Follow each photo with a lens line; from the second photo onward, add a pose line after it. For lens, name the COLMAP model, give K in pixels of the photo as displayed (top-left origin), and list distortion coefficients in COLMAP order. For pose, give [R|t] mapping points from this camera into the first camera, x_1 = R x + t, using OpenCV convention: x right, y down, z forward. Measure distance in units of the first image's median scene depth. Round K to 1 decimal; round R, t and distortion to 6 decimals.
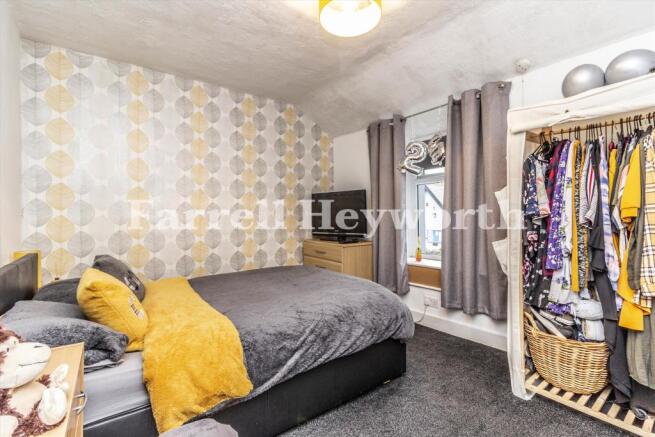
lens RADIAL K [[302.1, 0, 327.5], [0, 302.1, 218.5], [0, 0, 1]] dist [-0.023647, 0.000046]
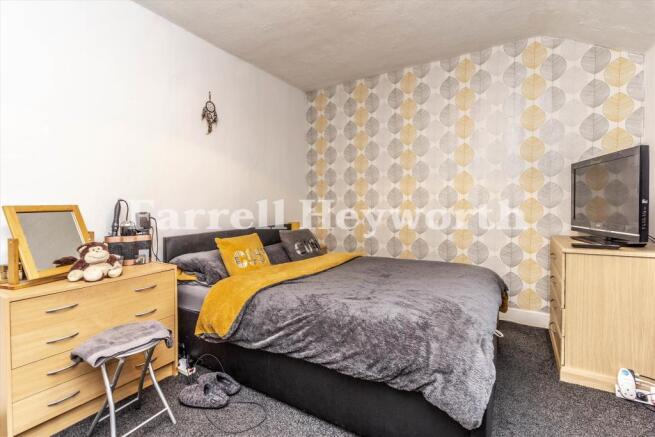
lens RADIAL K [[310.1, 0, 326.9], [0, 310.1, 204.1], [0, 0, 1]] dist [0.027353, -0.000064]
pose [[0.368781, 0.007912, -0.929483, 0.377141], [0.001408, 0.999958, 0.009070, -0.005250], [0.929515, -0.004653, 0.368754, 0.290312]]
